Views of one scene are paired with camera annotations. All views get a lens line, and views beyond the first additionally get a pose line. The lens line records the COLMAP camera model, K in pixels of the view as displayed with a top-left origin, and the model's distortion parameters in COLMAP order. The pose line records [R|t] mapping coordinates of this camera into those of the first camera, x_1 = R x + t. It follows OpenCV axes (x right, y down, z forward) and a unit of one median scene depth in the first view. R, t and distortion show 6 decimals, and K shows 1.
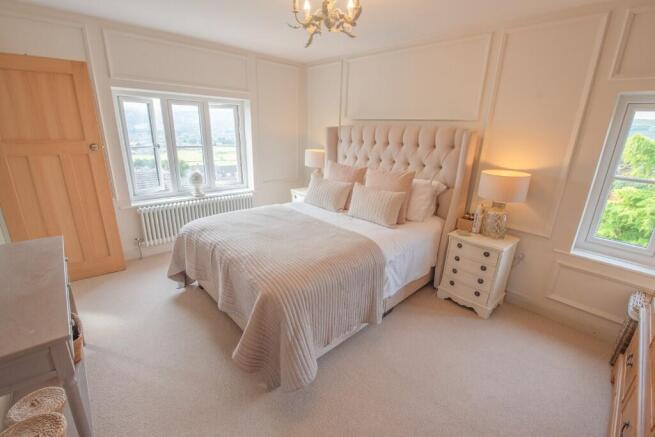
lens RADIAL K [[291.9, 0, 328.5], [0, 291.9, 218.7], [0, 0, 1]] dist [-0.012860, -0.000560]
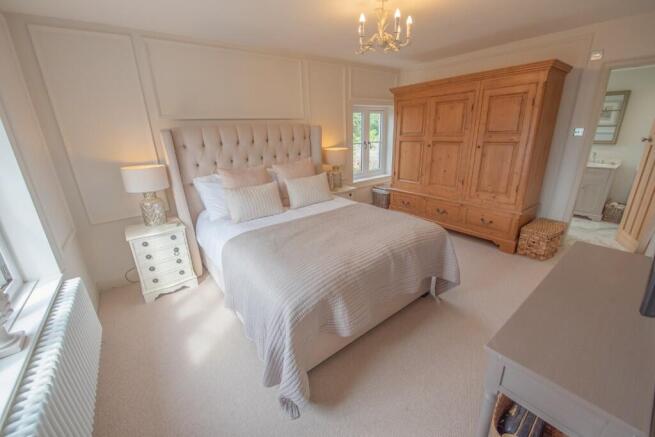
lens RADIAL K [[257.8, 0, 324.8], [0, 257.8, 218.4], [0, 0, 1]] dist [-0.020916, -0.000578]
pose [[0.108421, -0.368364, 0.923338, -0.722570], [0.304027, 0.896597, 0.321996, -0.221962], [-0.946474, 0.245808, 0.209202, 0.600892]]
